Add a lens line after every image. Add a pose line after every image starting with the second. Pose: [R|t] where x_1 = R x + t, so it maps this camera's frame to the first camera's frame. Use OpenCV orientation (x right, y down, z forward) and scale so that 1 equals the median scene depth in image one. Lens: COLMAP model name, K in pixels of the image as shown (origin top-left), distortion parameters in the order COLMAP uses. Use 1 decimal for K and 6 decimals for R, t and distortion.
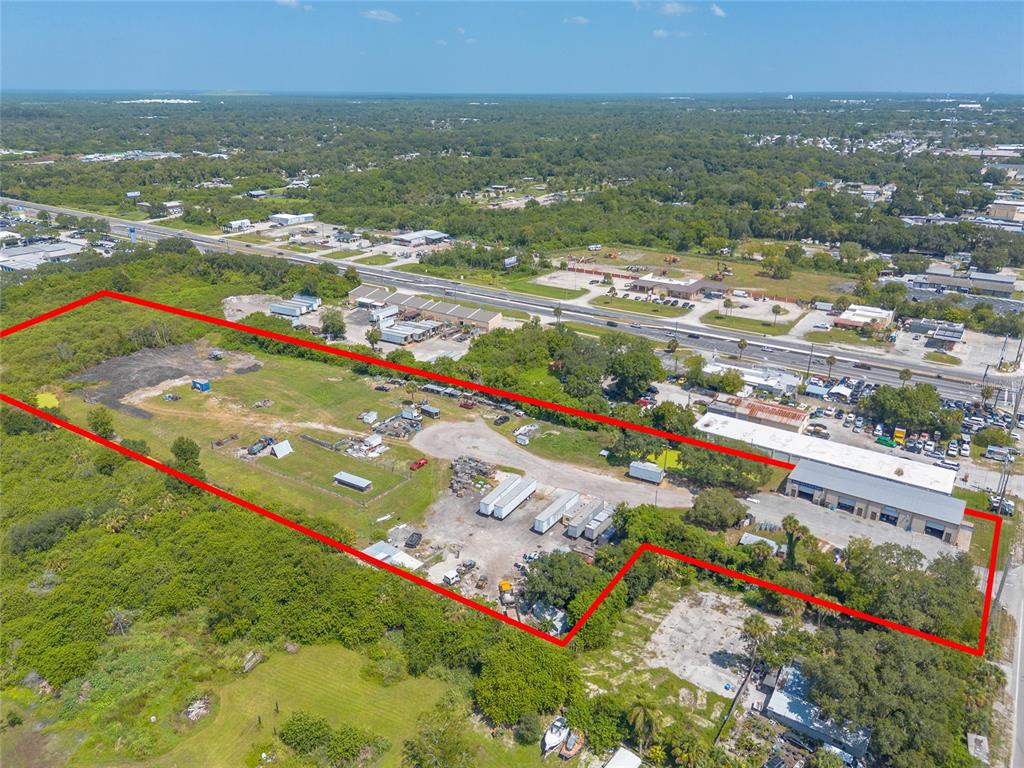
lens RADIAL K [[723.4, 0, 512.0], [0, 723.4, 384.0], [0, 0, 1]] dist [0.087861, -0.098288]
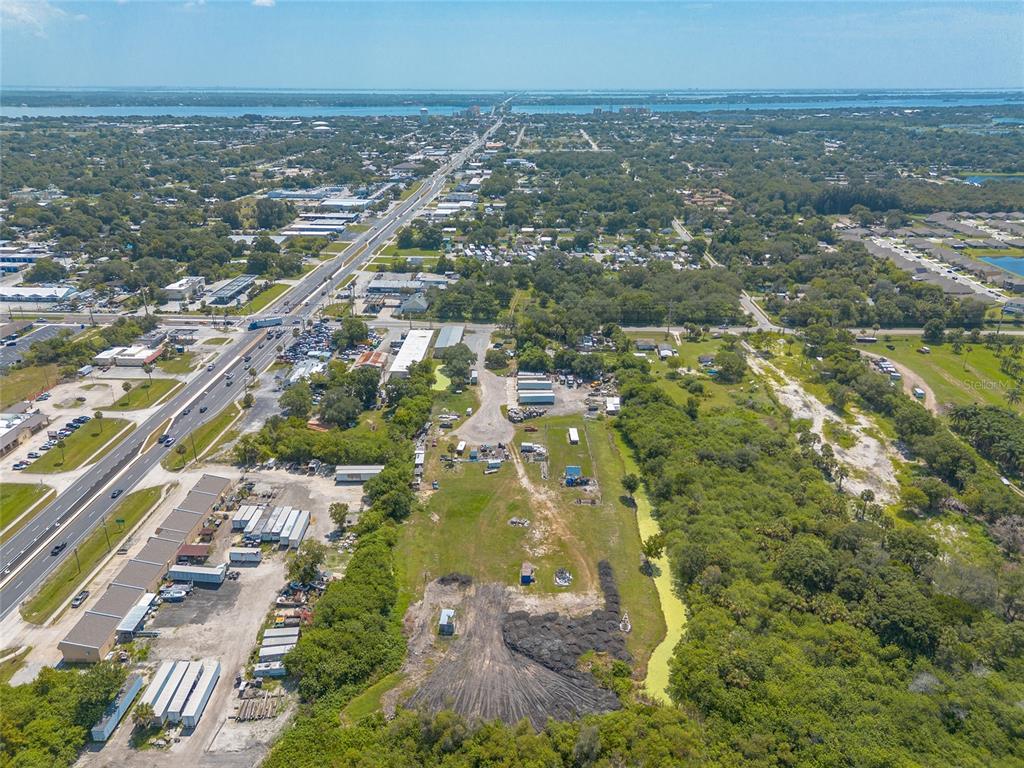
lens RADIAL K [[723.4, 0, 512.0], [0, 723.4, 384.0], [0, 0, 1]] dist [0.087861, -0.098288]
pose [[-0.532742, -0.322447, 0.782441, -1.055637], [0.319517, 0.779500, 0.538785, -0.662895], [-0.783642, 0.537037, -0.312245, 1.211974]]
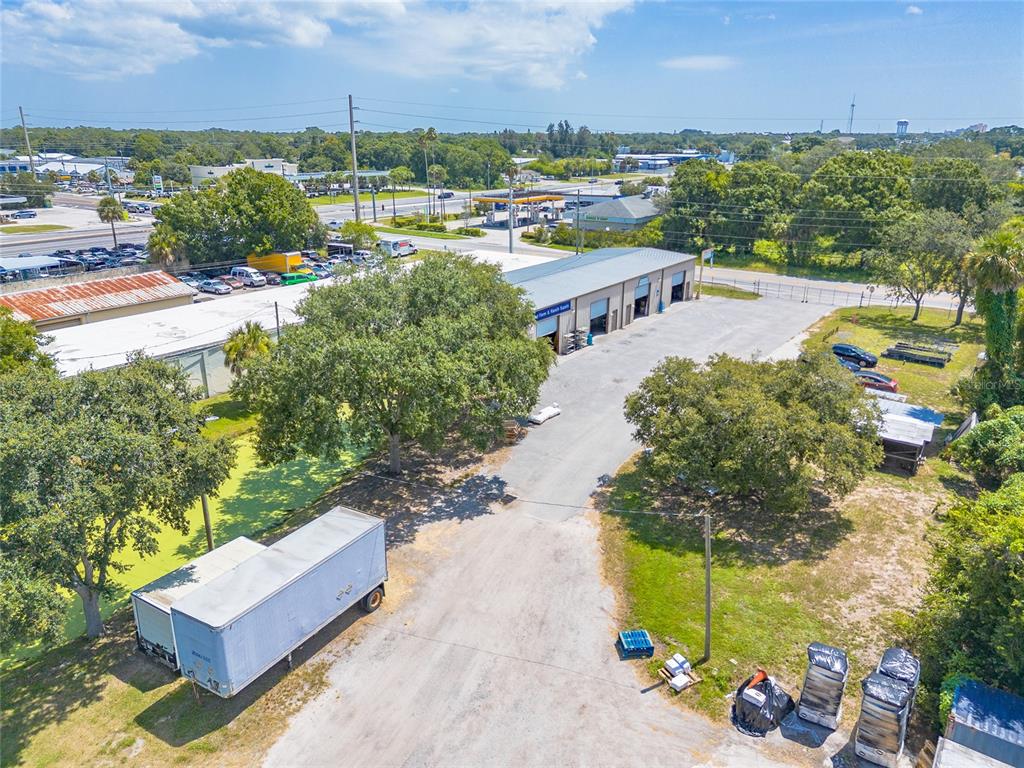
lens RADIAL K [[731.0, 0, 512.0], [0, 731.0, 384.0], [0, 0, 1]] dist [0.065924, -0.060819]
pose [[0.027248, -0.323094, 0.945975, 0.044736], [0.378345, 0.879259, 0.289410, 0.045680], [-0.925263, 0.350019, 0.146199, 0.738374]]
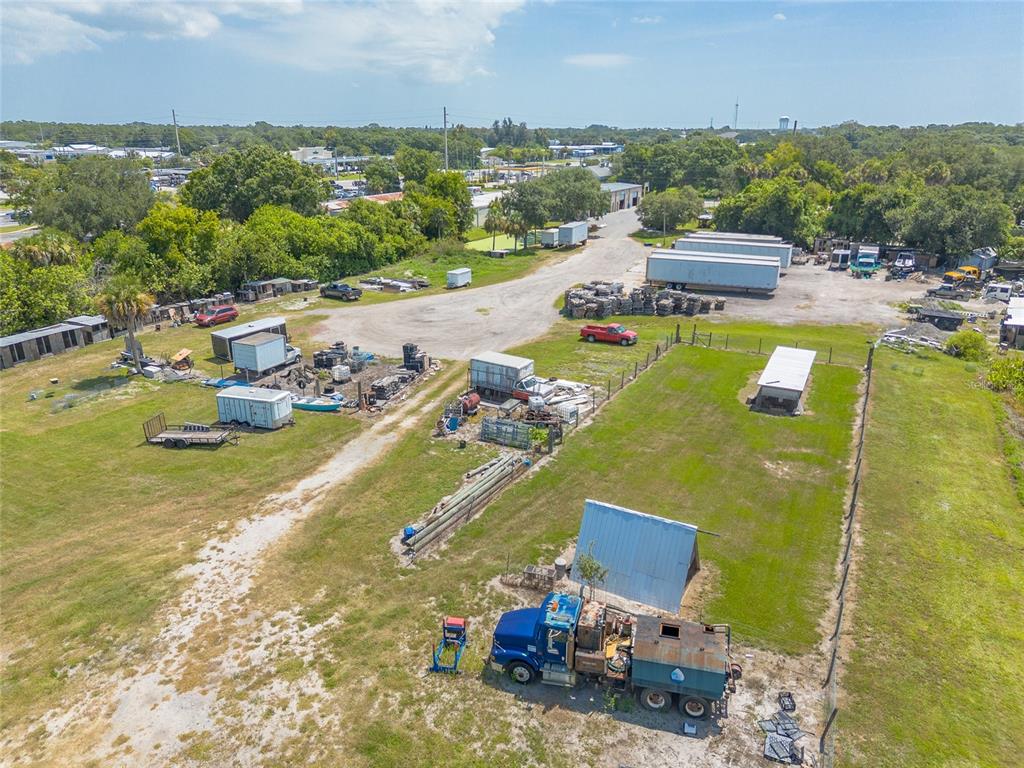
lens RADIAL K [[746.9, 0, 513.1], [0, 746.9, 360.9], [0, 0, 1]] dist [0.034315, -0.003038]
pose [[-0.097039, -0.295870, 0.950286, -0.392936], [0.377109, 0.872672, 0.310214, -0.006911], [-0.921071, 0.388464, 0.026892, 0.864025]]
